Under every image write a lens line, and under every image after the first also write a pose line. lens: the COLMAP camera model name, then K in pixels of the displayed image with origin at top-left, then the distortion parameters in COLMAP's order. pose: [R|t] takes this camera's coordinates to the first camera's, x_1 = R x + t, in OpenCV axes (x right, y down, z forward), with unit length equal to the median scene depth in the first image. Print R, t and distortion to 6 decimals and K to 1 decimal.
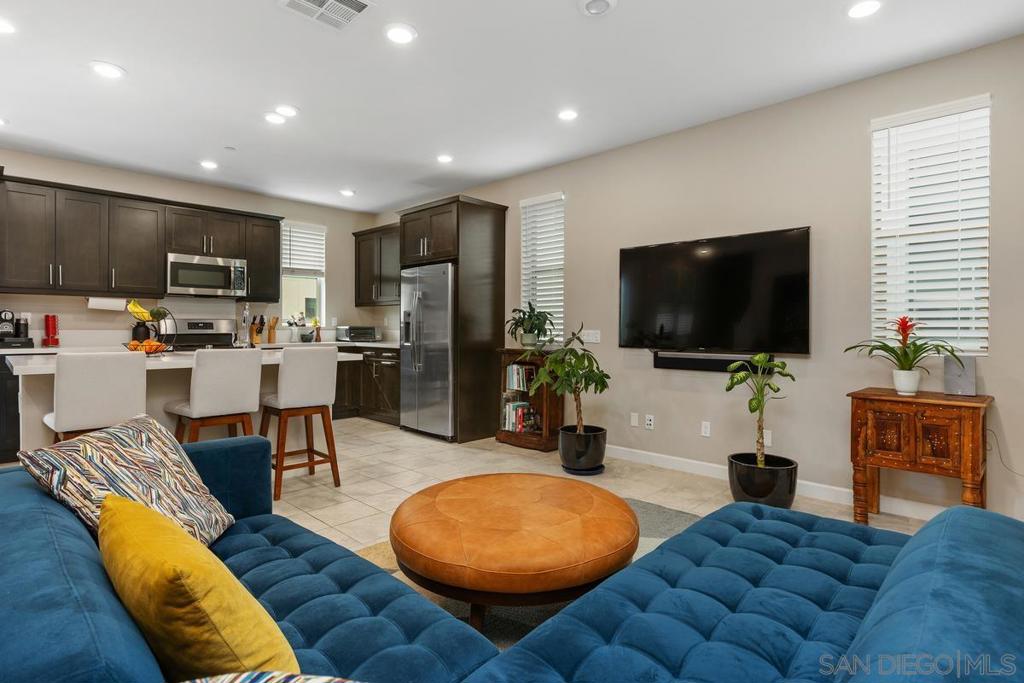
lens RADIAL K [[514.7, 0, 513.9], [0, 514.7, 331.5], [0, 0, 1]] dist [-0.000162, 0.000437]
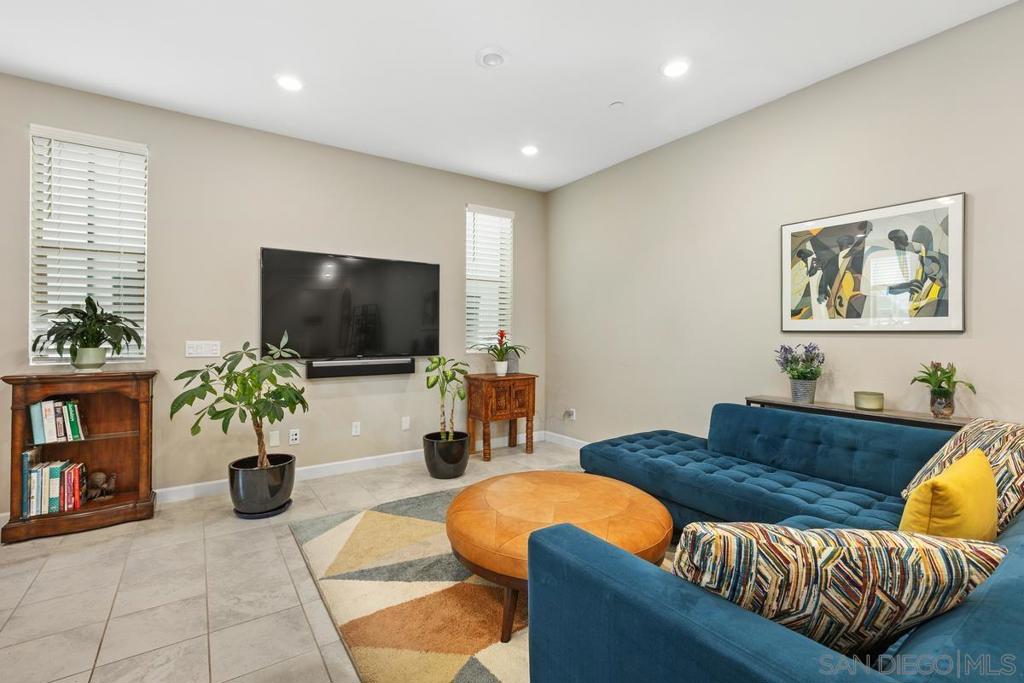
lens RADIAL K [[478.9, 0, 512.0], [0, 478.9, 341.5], [0, 0, 1]] dist [0.026665, -0.000002]
pose [[0.208520, -0.020608, 0.977801, -0.429168], [0.005982, 0.999786, 0.019796, -0.012470], [-0.978000, 0.001721, 0.208598, 0.346261]]
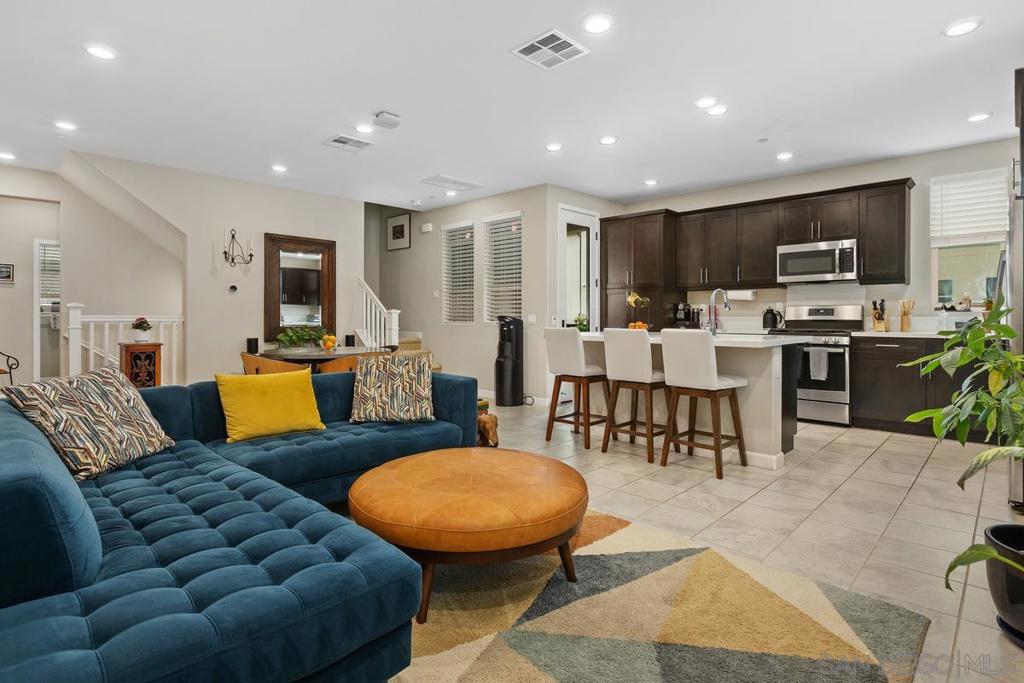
lens RADIAL K [[525.9, 0, 516.2], [0, 525.9, 318.4], [0, 0, 1]] dist [0.001289, 0.000342]
pose [[0.005545, -0.000502, -0.999984, 0.438641], [-0.005573, 0.999984, -0.000533, 0.005410], [0.999969, 0.005576, 0.005542, 0.431704]]
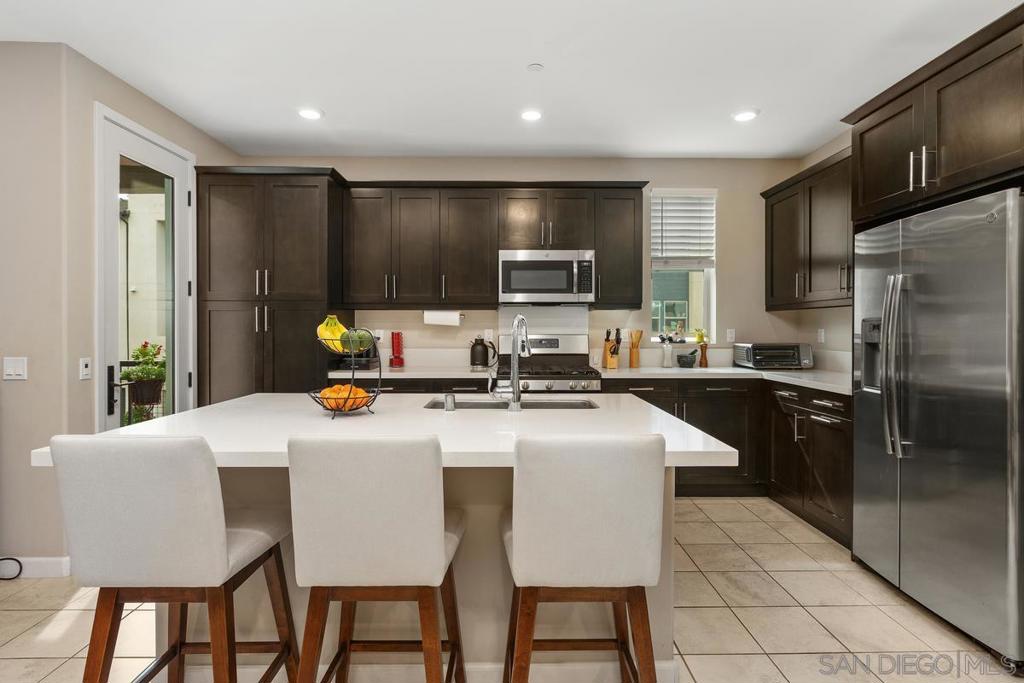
lens RADIAL K [[514.7, 0, 513.9], [0, 514.7, 331.5], [0, 0, 1]] dist [-0.000162, 0.000437]
pose [[0.704578, -0.002736, -0.709621, -0.110635], [-0.001371, 0.999985, -0.005216, -0.026455], [0.709625, 0.004648, 0.704564, 0.468002]]
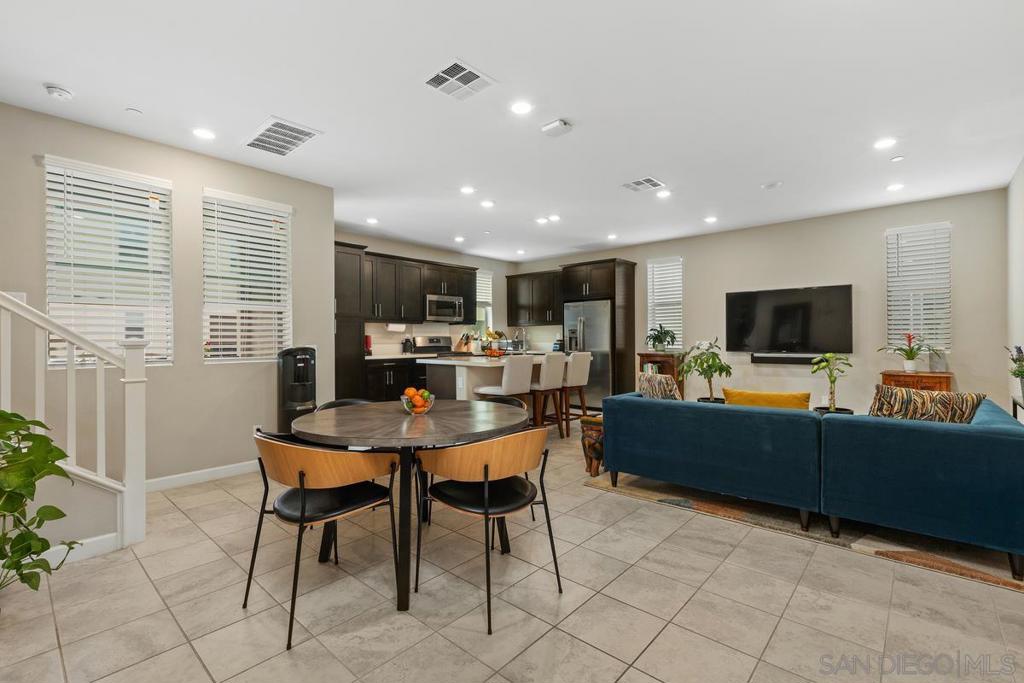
lens RADIAL K [[457.5, 0, 512.3], [0, 457.5, 337.9], [0, 0, 1]] dist [0.001599, 0.000126]
pose [[0.999039, -0.009992, 0.042665, -0.467247], [0.010355, 0.999912, -0.008285, -0.007017], [-0.042579, 0.008719, 0.999055, -0.387322]]
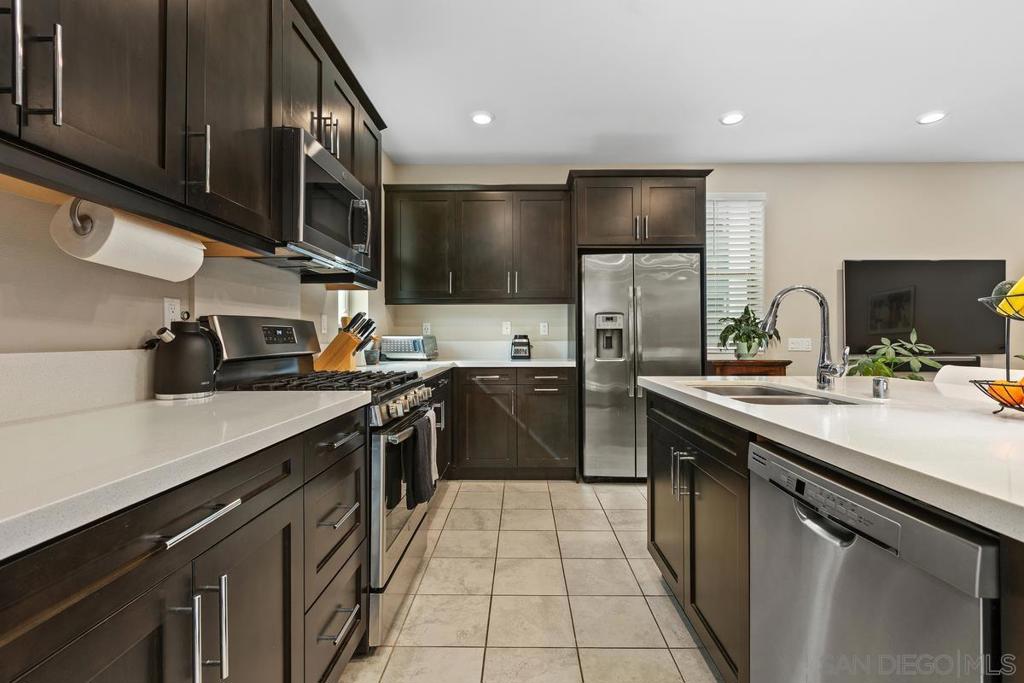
lens RADIAL K [[457.5, 0, 512.3], [0, 457.5, 337.9], [0, 0, 1]] dist [0.001599, 0.000126]
pose [[0.728341, -0.005431, 0.685193, -0.767737], [0.011653, 0.999922, -0.004461, -0.005544], [-0.685115, 0.011233, 0.728348, 0.662496]]
